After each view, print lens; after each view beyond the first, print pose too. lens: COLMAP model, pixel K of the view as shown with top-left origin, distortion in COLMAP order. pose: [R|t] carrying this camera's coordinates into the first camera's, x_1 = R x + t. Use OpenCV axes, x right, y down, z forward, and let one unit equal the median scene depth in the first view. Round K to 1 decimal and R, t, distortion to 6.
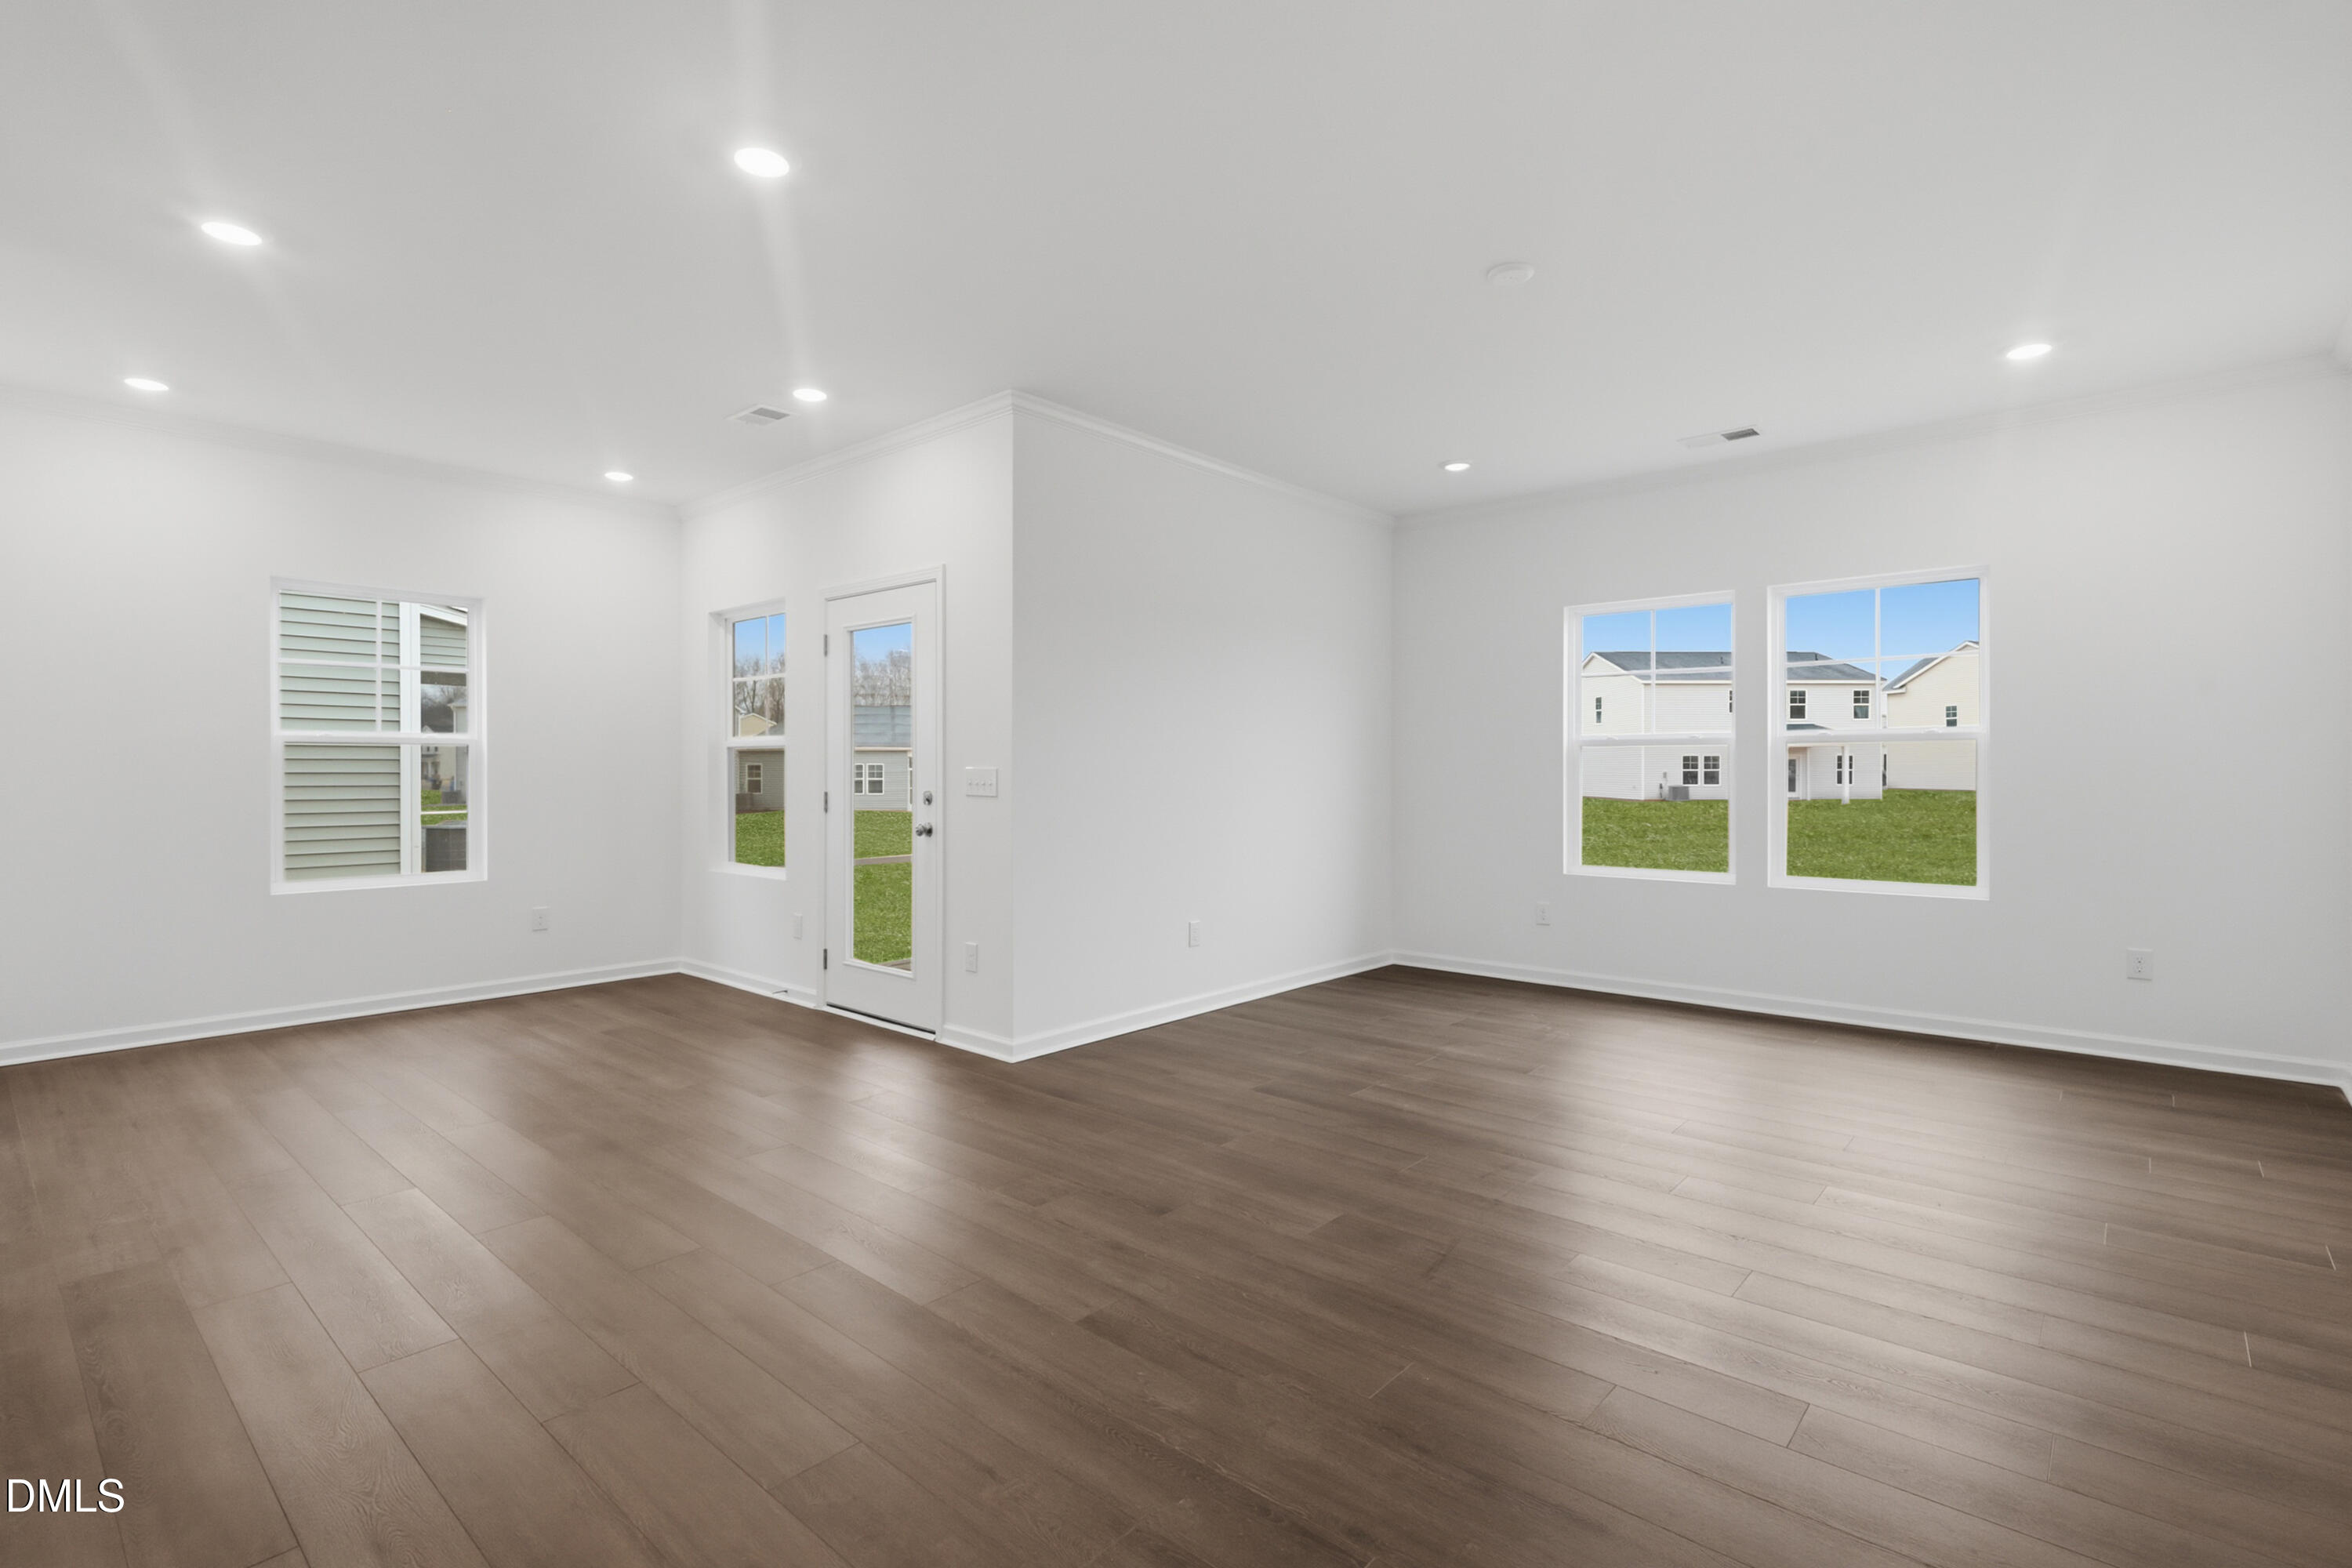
lens RADIAL K [[1091.6, 0, 1172.7], [0, 1091.6, 779.6], [0, 0, 1]] dist [0.014143, -0.000988]
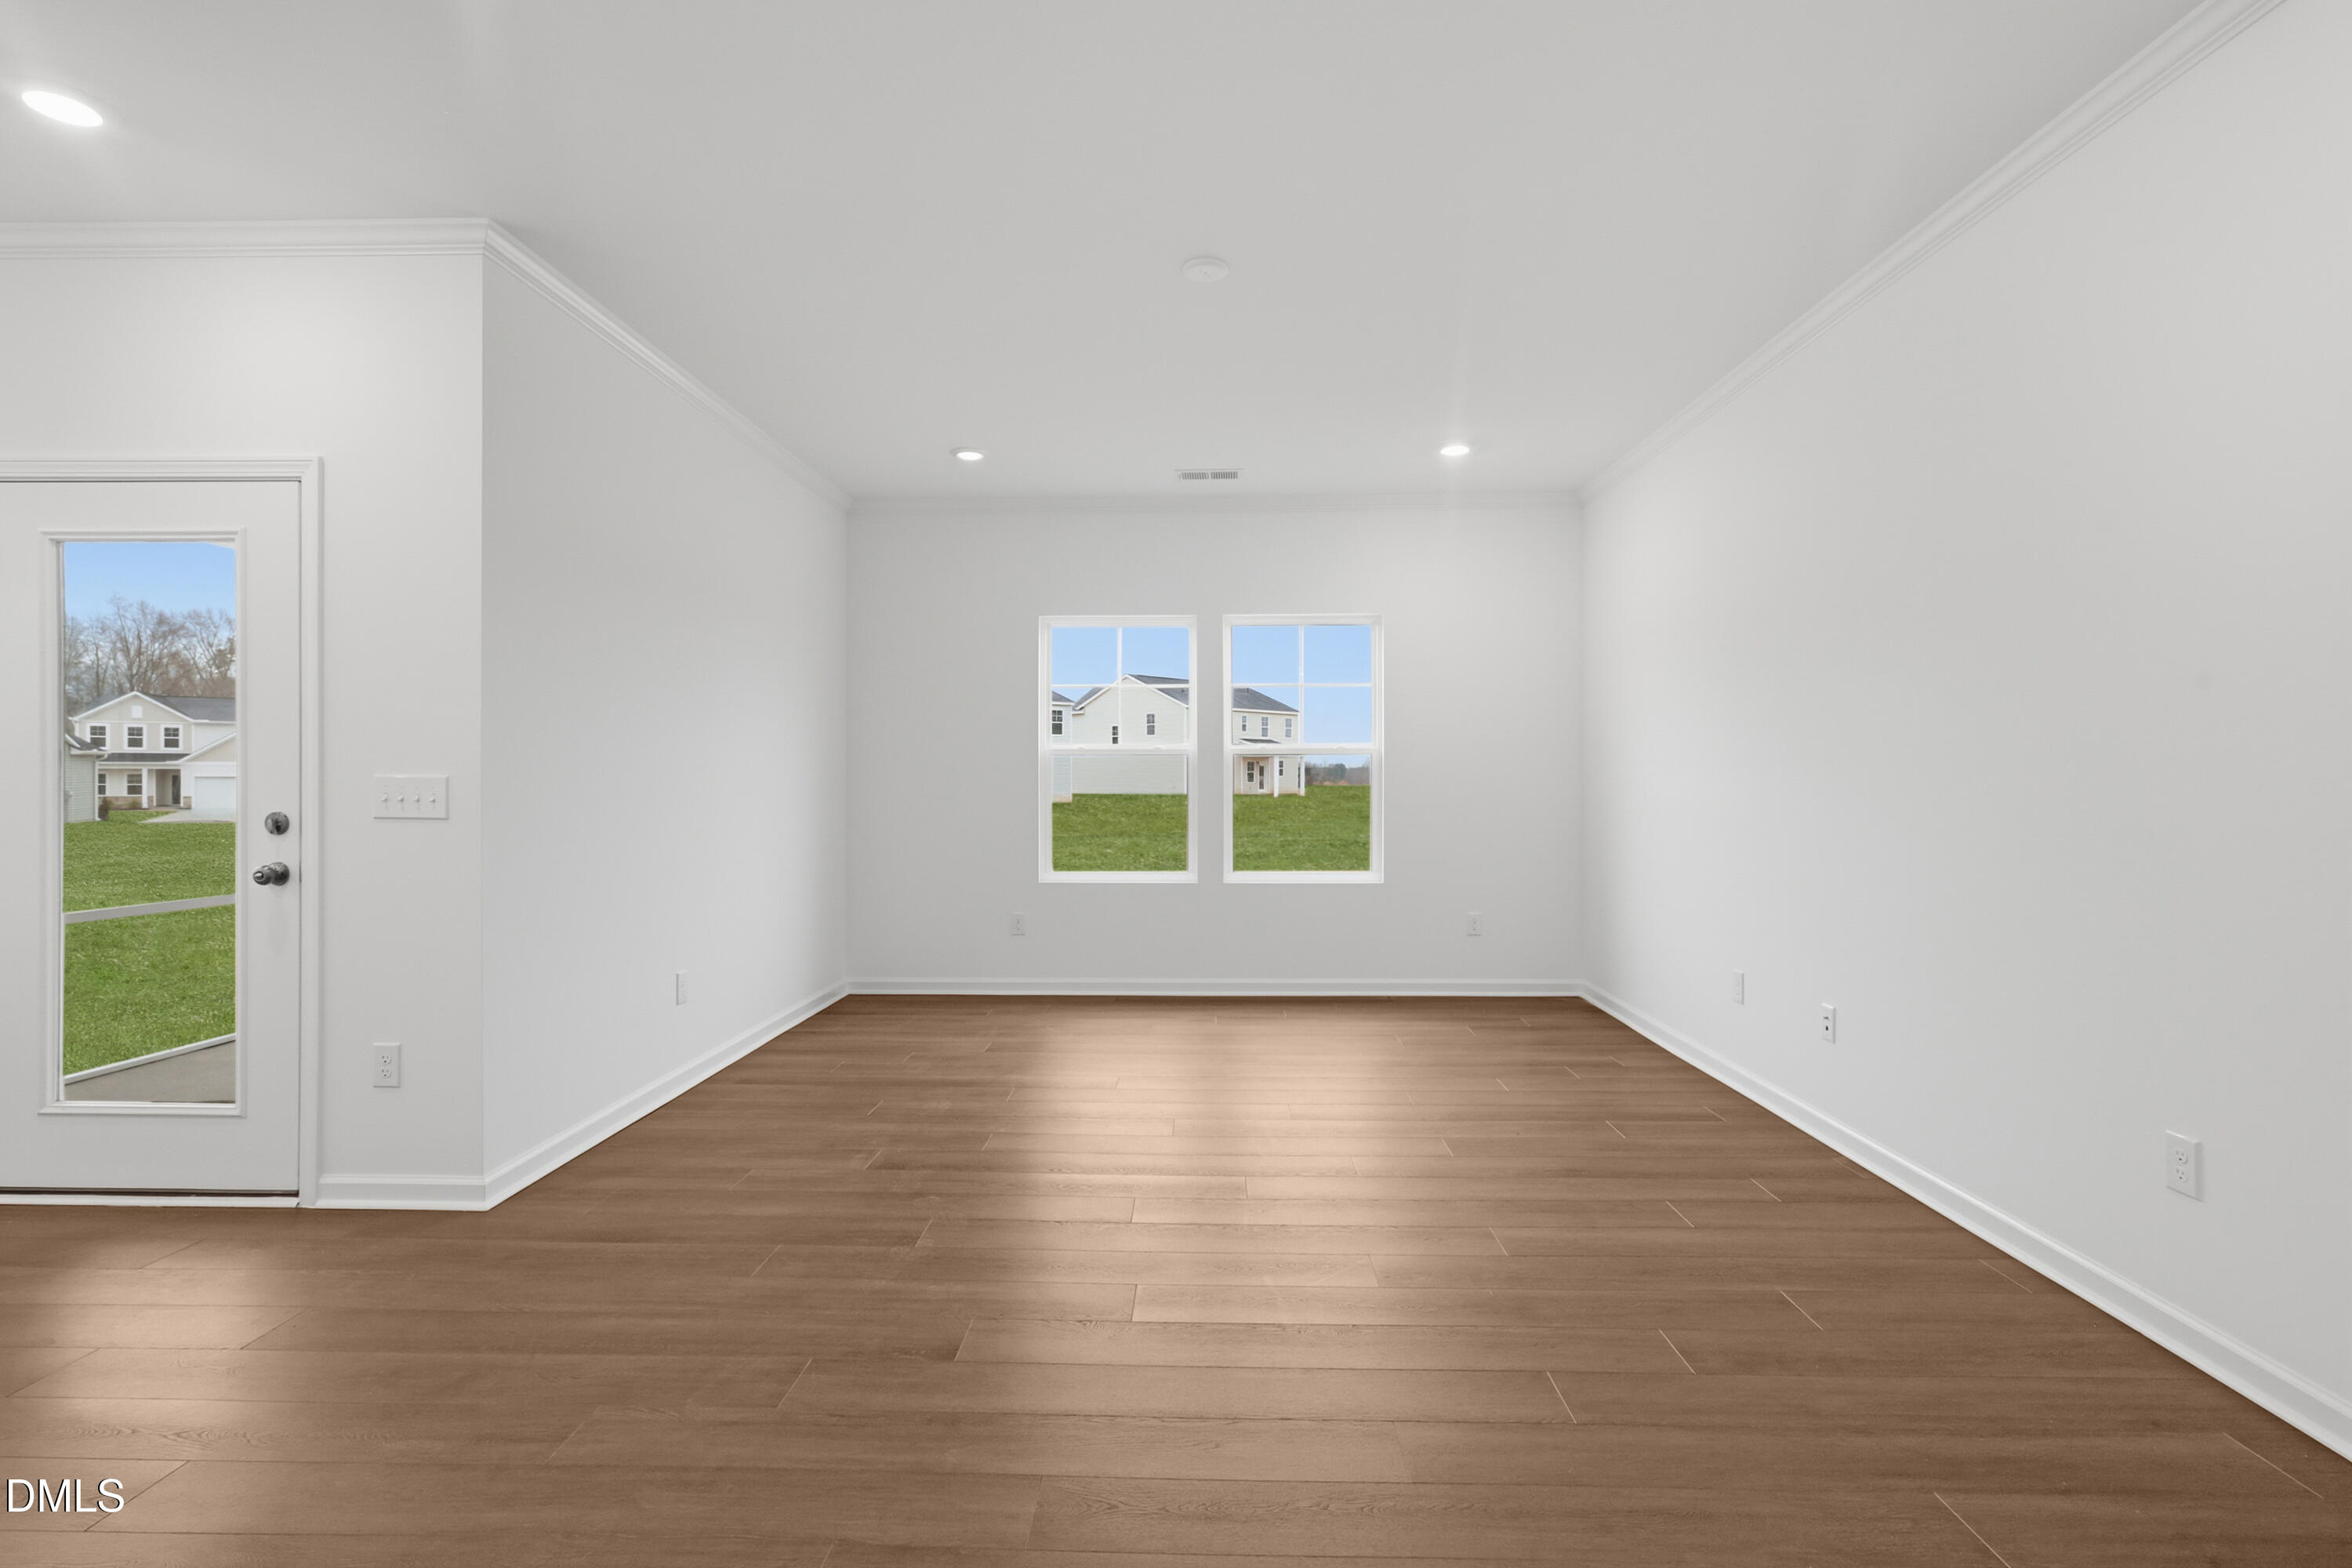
lens RADIAL K [[1091.6, 0, 1181.8], [0, 1091.6, 780.9], [0, 0, 1]] dist [0.014143, -0.000988]
pose [[0.774580, -0.002192, 0.632472, -0.214832], [0.006515, 0.999969, -0.004513, -0.001162], [-0.632442, 0.007616, 0.774570, 0.173337]]
